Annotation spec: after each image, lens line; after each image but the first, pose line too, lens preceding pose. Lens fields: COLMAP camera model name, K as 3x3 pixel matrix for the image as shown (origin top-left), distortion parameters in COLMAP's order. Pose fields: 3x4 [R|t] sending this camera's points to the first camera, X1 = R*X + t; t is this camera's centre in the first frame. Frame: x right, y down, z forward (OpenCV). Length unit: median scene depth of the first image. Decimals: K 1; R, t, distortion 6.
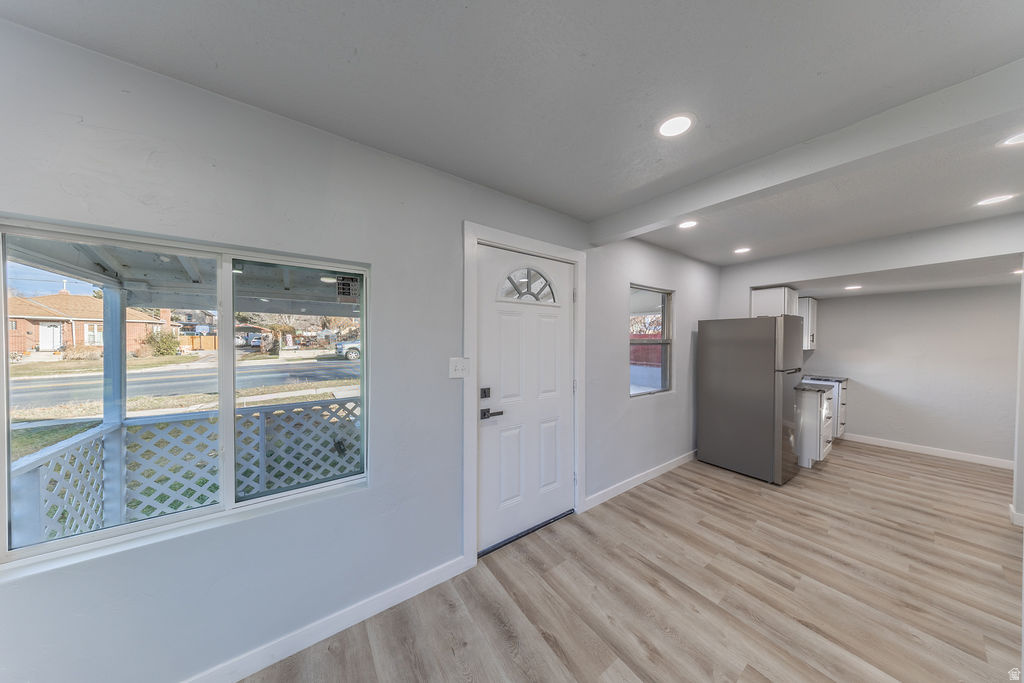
lens RADIAL K [[297.2, 0, 514.4], [0, 297.2, 343.2], [0, 0, 1]] dist [-0.000680, -0.000134]
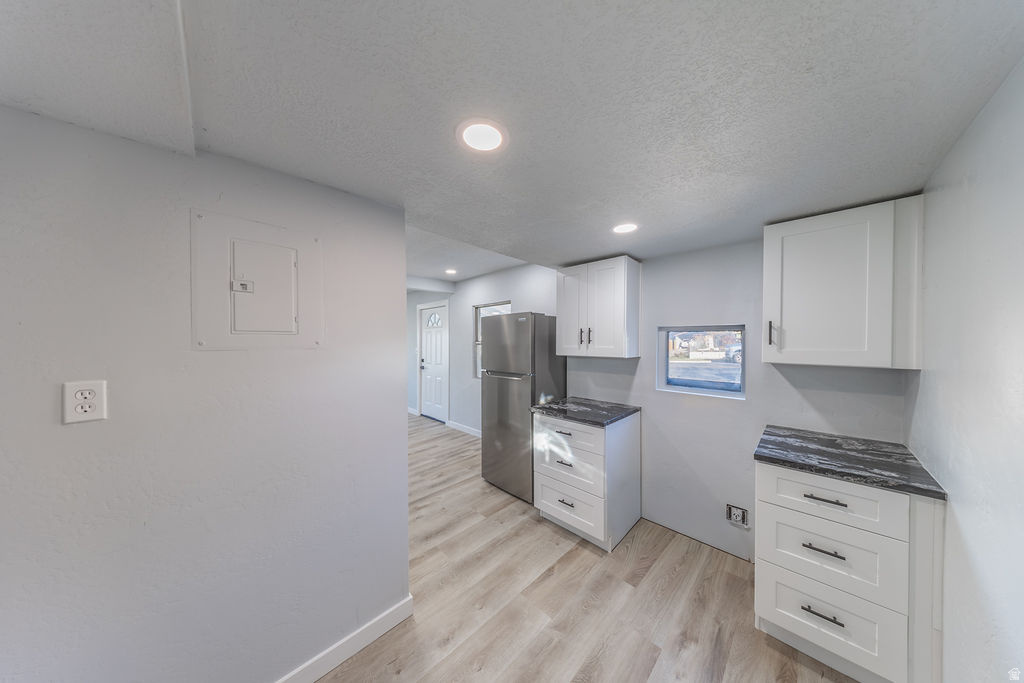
lens RADIAL K [[297.2, 0, 514.4], [0, 297.2, 343.2], [0, 0, 1]] dist [-0.000680, -0.000134]
pose [[0.169664, -0.002822, -0.985498, 2.550293], [-0.007160, 0.999966, -0.004097, 0.002163], [0.985476, 0.007751, 0.169638, 1.207240]]
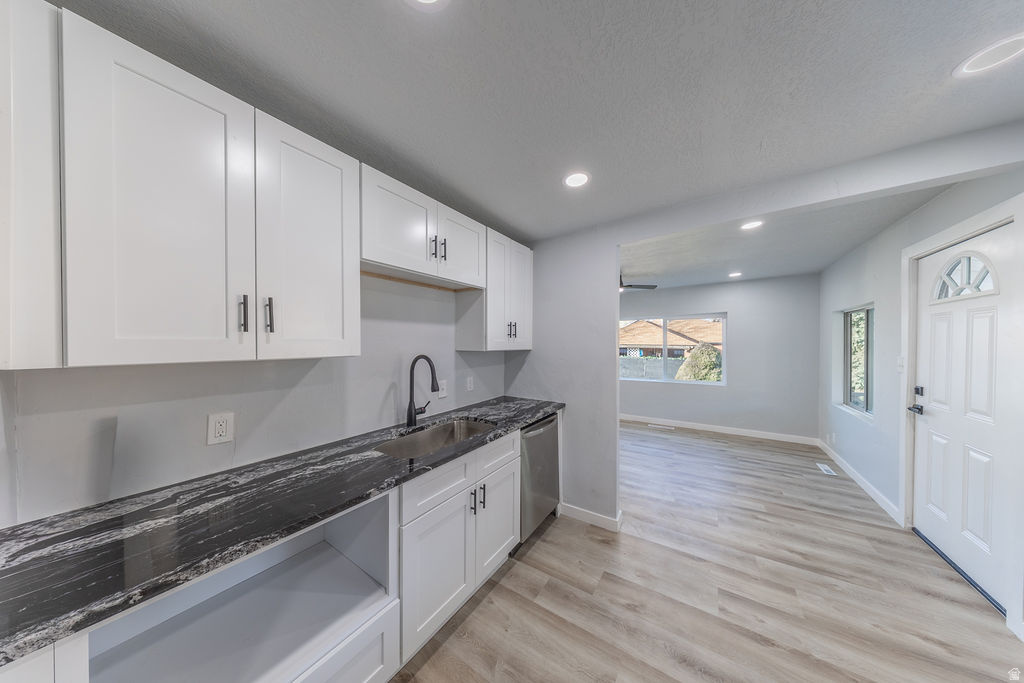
lens RADIAL K [[295.6, 0, 512.0], [0, 295.6, 341.5], [0, 0, 1]] dist [-0.001127, -0.000103]
pose [[-0.935164, -0.006870, -0.354150, 1.511913], [-0.008511, 0.999959, 0.003078, -0.009325], [0.354114, 0.005893, -0.935184, 1.299456]]
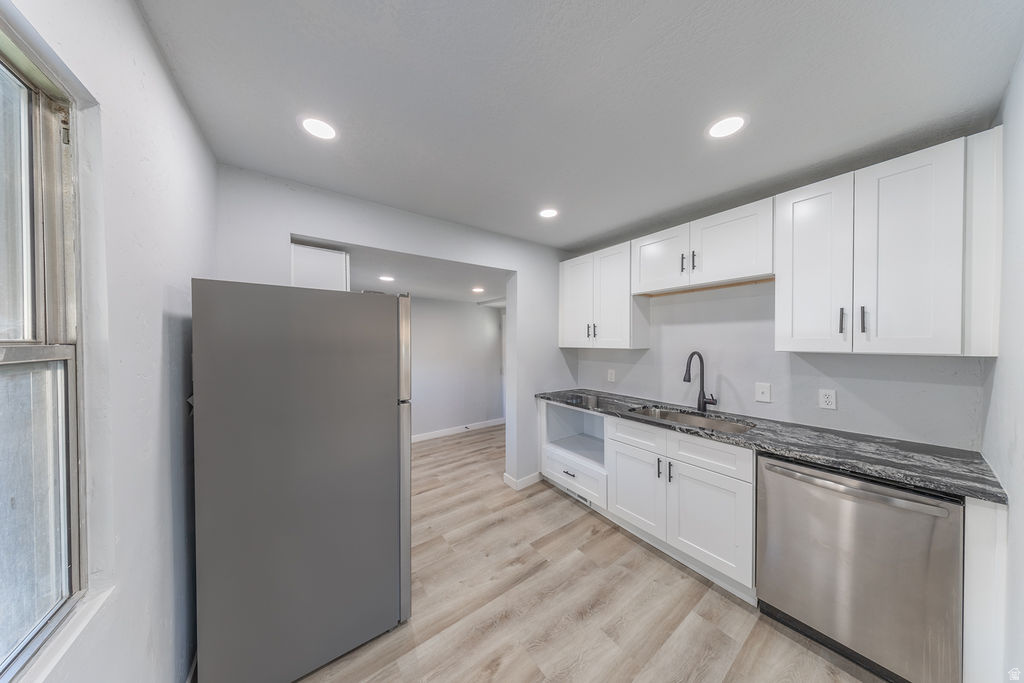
lens RADIAL K [[295.6, 0, 512.0], [0, 295.6, 341.5], [0, 0, 1]] dist [-0.001127, -0.000103]
pose [[-0.010579, -0.009145, 0.999902, 0.490131], [0.012973, 0.999873, 0.009282, -0.017509], [-0.999860, 0.013070, -0.010459, 1.063877]]
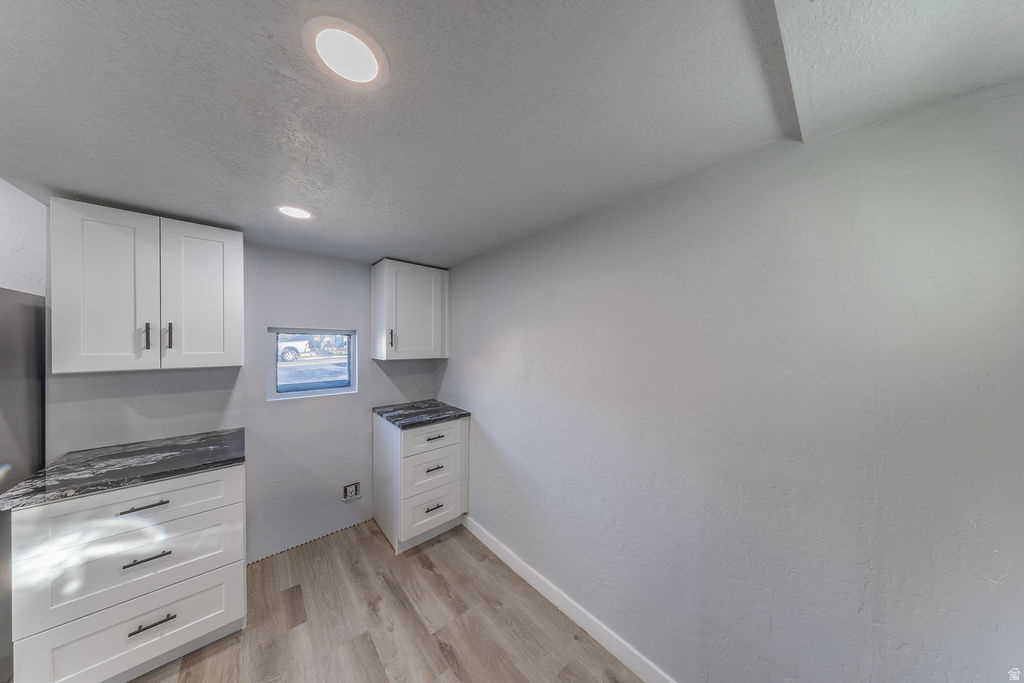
lens RADIAL K [[295.6, 0, 512.0], [0, 295.6, 341.5], [0, 0, 1]] dist [-0.001127, -0.000103]
pose [[0.995490, -0.009293, 0.094415, 2.254936], [0.010054, 0.999921, -0.007595, -0.005869], [-0.094337, 0.008510, 0.995504, 0.922269]]
